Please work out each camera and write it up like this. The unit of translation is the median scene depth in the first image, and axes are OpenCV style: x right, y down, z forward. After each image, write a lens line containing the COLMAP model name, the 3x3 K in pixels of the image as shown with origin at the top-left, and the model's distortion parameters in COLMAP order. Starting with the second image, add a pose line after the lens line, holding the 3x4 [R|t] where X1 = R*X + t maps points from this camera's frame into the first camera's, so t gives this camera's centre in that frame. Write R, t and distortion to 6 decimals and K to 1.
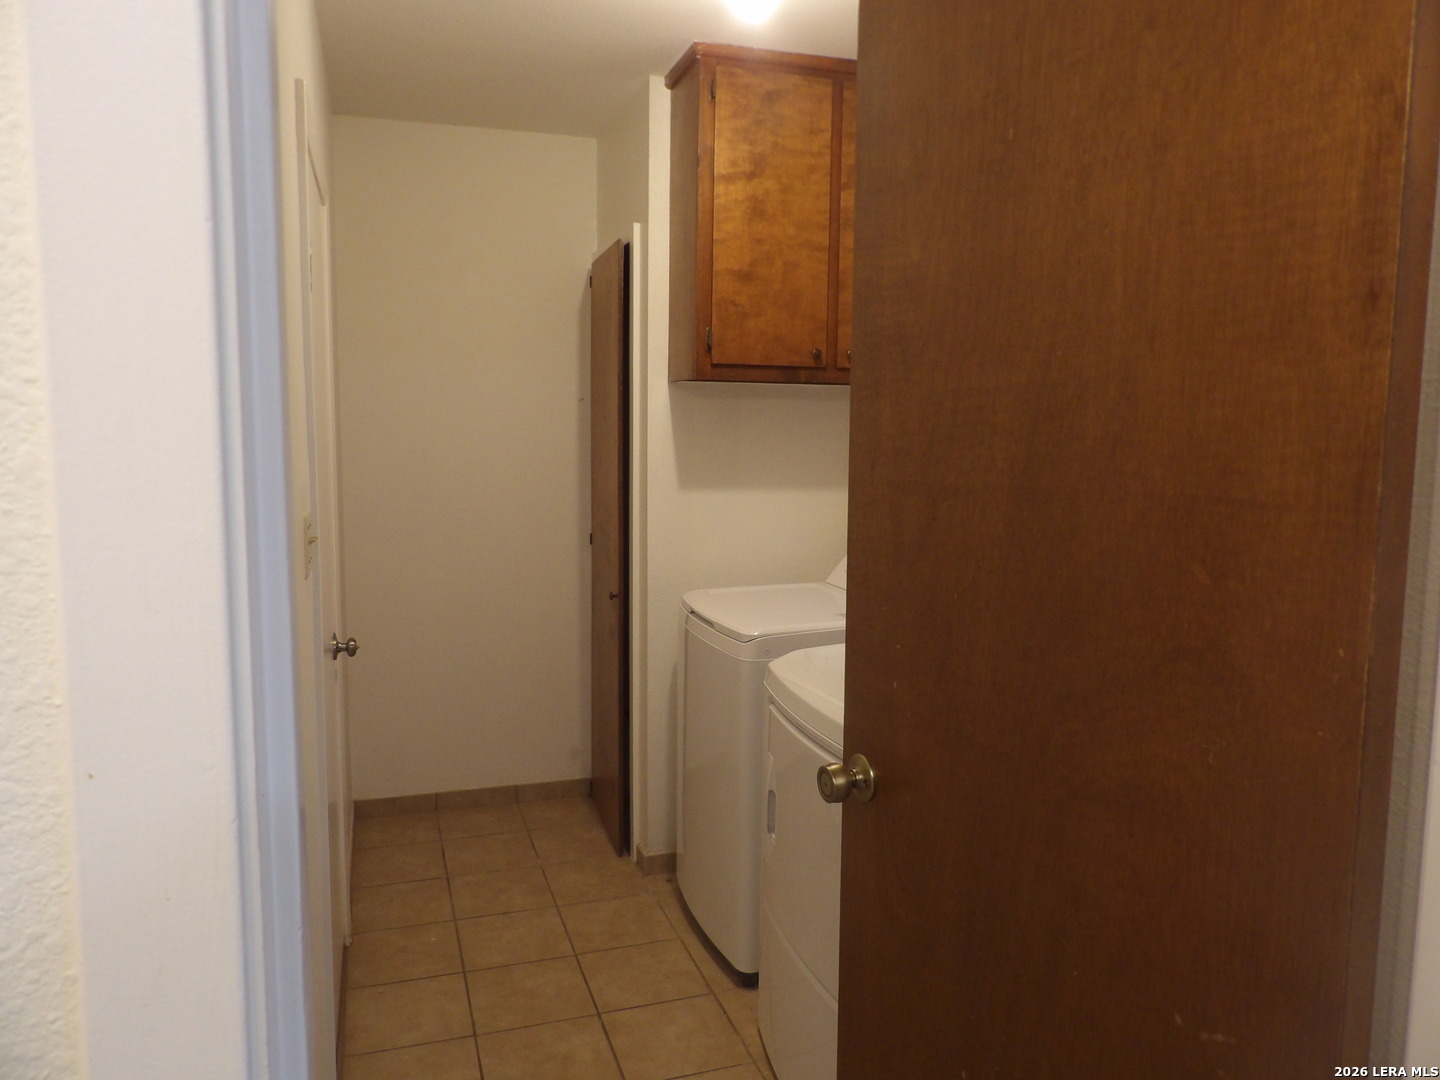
lens RADIAL K [[1029.6, 0, 721.9], [0, 1029.6, 533.8], [0, 0, 1]] dist [-0.040670, 0.048133]
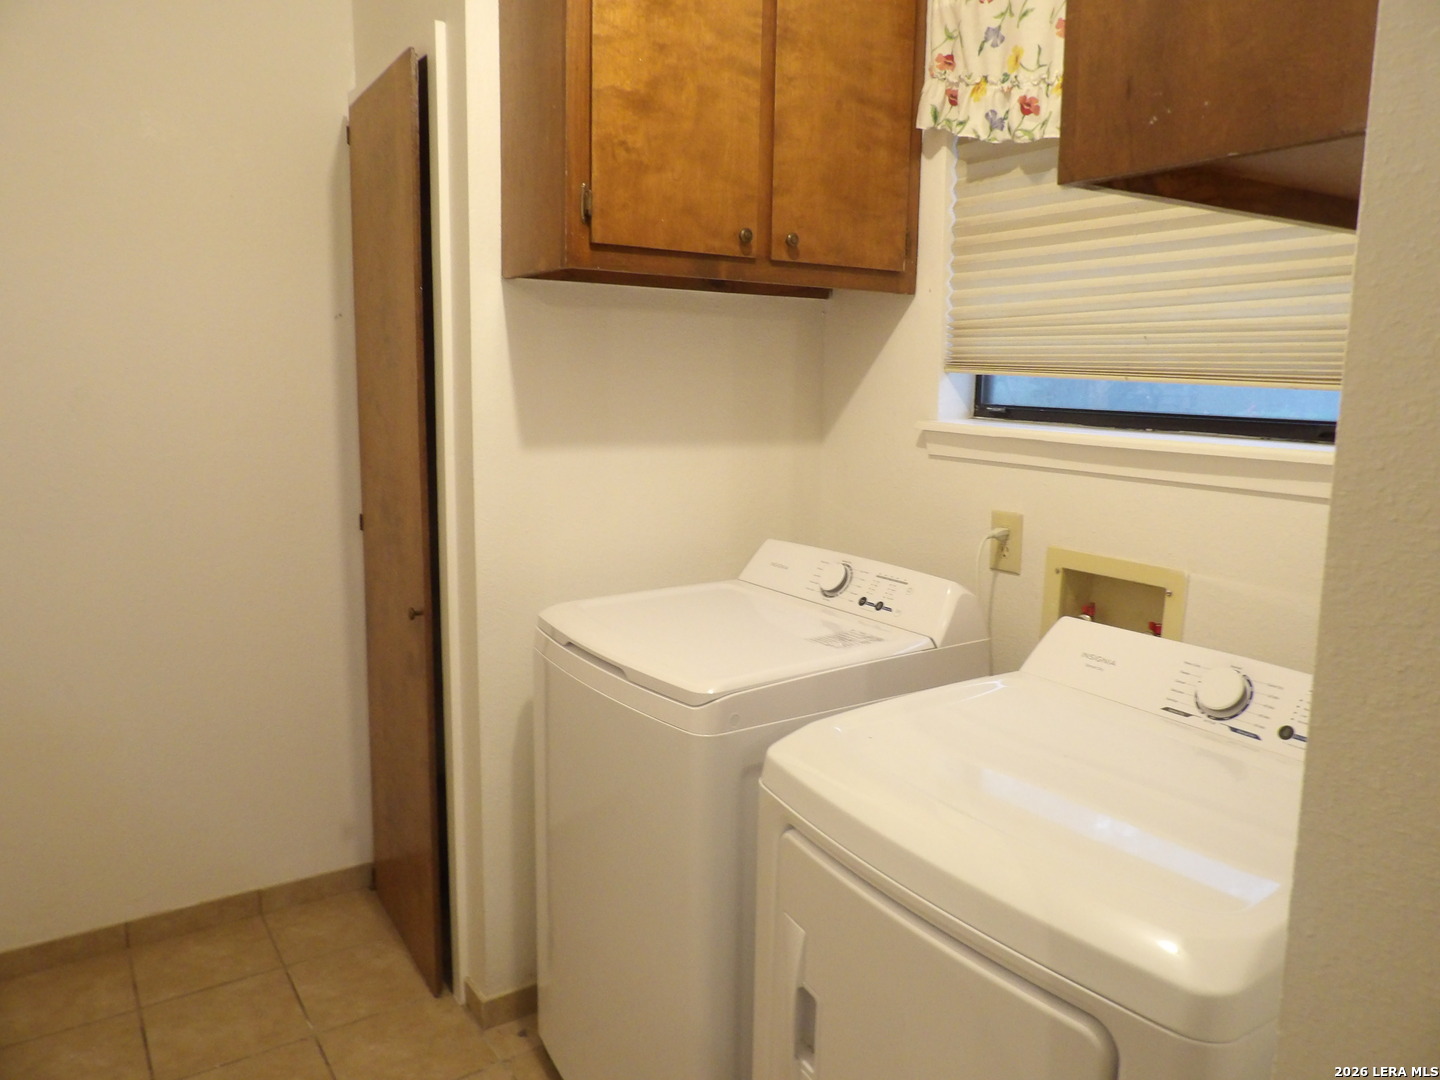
lens RADIAL K [[1029.6, 0, 721.9], [0, 1029.6, 533.8], [0, 0, 1]] dist [-0.040670, 0.048133]
pose [[0.963675, -0.035262, 0.264740, -0.100811], [0.023609, 0.998612, 0.047073, -0.017964], [-0.266032, -0.039113, 0.963170, 0.369717]]
